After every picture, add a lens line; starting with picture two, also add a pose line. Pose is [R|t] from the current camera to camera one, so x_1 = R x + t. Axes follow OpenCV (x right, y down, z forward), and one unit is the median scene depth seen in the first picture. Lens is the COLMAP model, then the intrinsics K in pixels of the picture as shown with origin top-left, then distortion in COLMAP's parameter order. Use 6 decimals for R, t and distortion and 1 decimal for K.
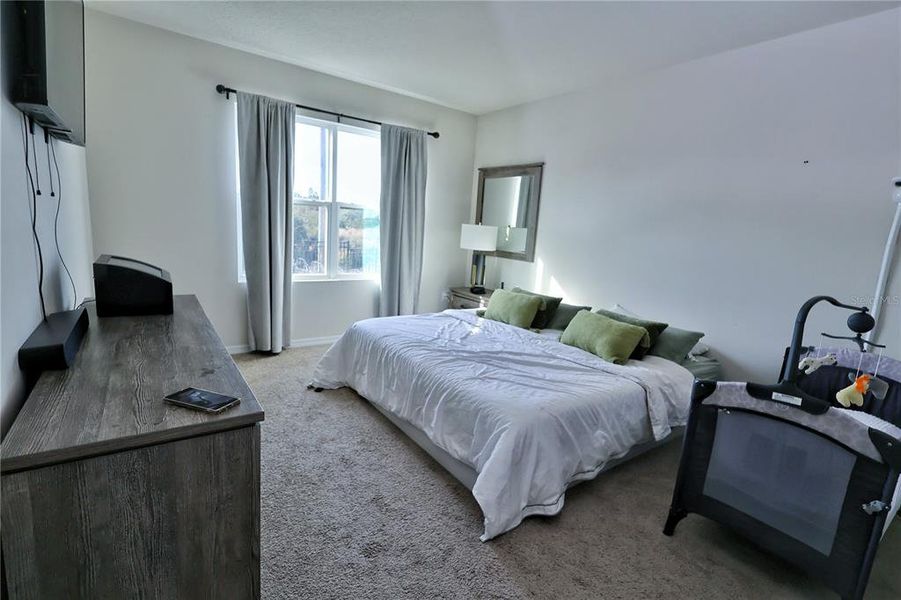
lens RADIAL K [[420.4, 0, 451.1], [0, 420.4, 301.3], [0, 0, 1]] dist [0.000780, 0.000423]
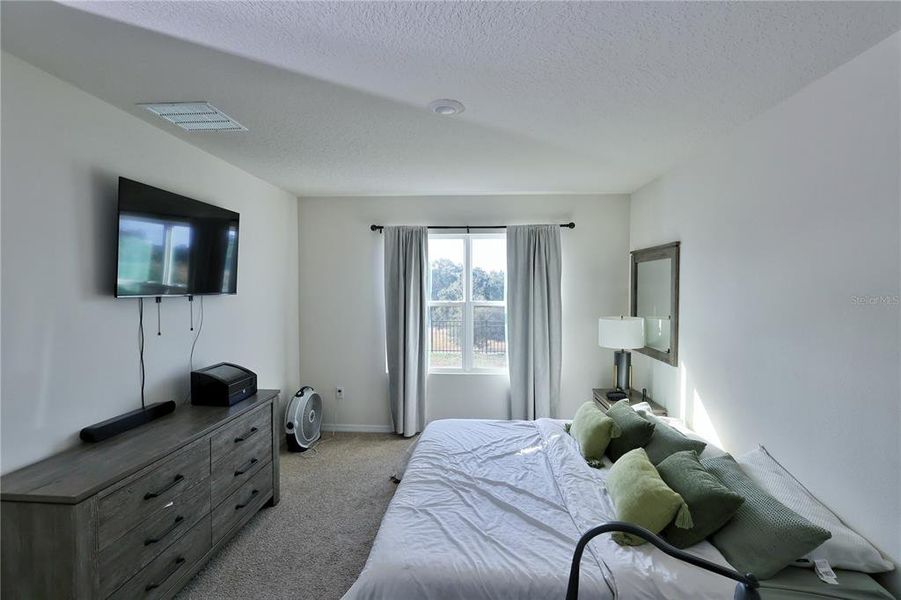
lens RADIAL K [[420.4, 0, 451.5], [0, 420.4, 302.1], [0, 0, 1]] dist [0.000780, 0.000423]
pose [[0.768971, -0.043659, -0.637792, 0.481744], [-0.064873, 0.987186, -0.145793, -0.091098], [0.635984, 0.153486, 0.756284, 0.179860]]
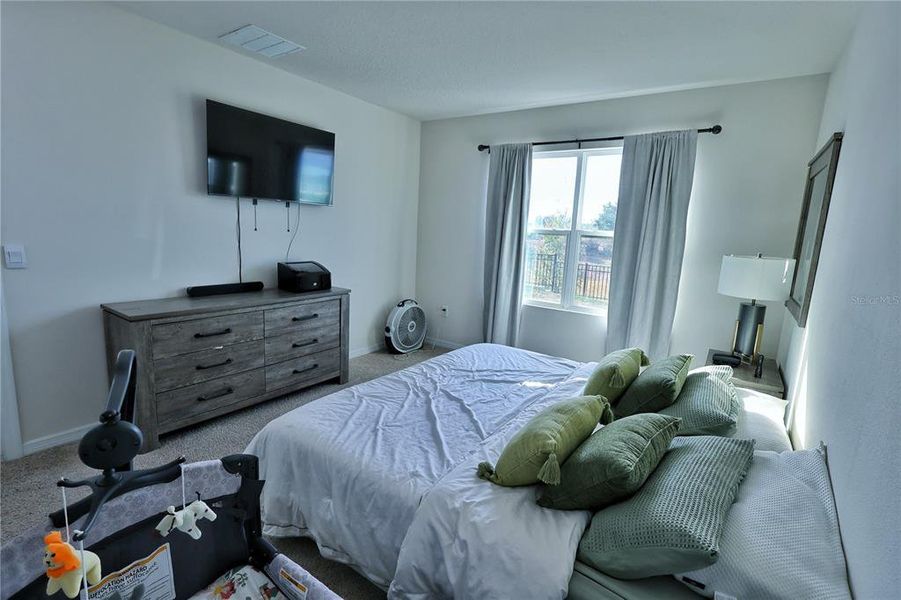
lens RADIAL K [[420.4, 0, 452.0], [0, 420.4, 302.5], [0, 0, 1]] dist [0.000780, 0.000423]
pose [[0.339605, 0.114039, -0.933629, 0.681567], [-0.196651, 0.979294, 0.048085, -0.081220], [0.919781, 0.167269, 0.354999, 0.532418]]
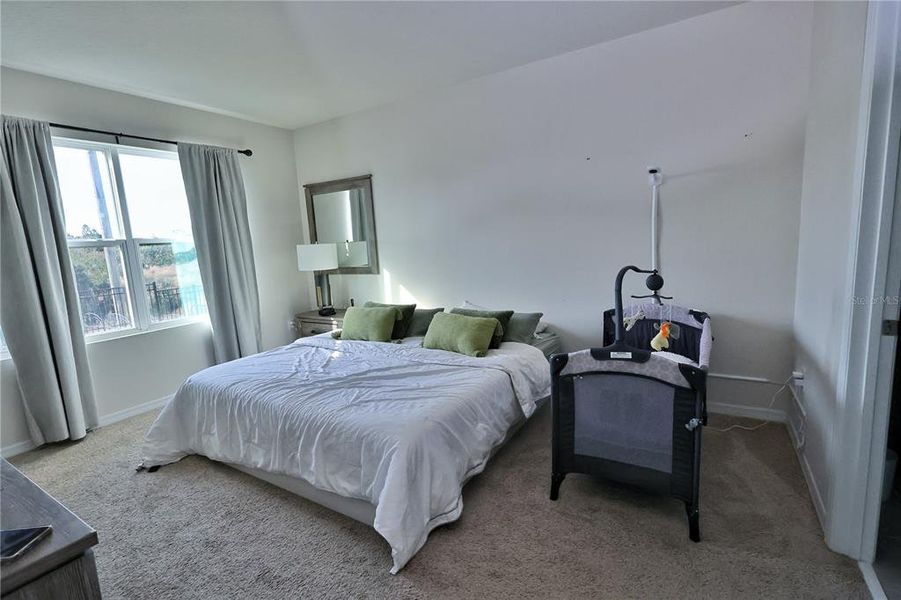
lens RADIAL K [[420.4, 0, 449.6], [0, 420.4, 301.6], [0, 0, 1]] dist [0.000780, 0.000423]
pose [[0.918652, -0.175719, 0.353837, -0.019313], [0.184950, 0.982717, 0.007851, -0.007545], [-0.349101, 0.058230, 0.935274, 0.020673]]
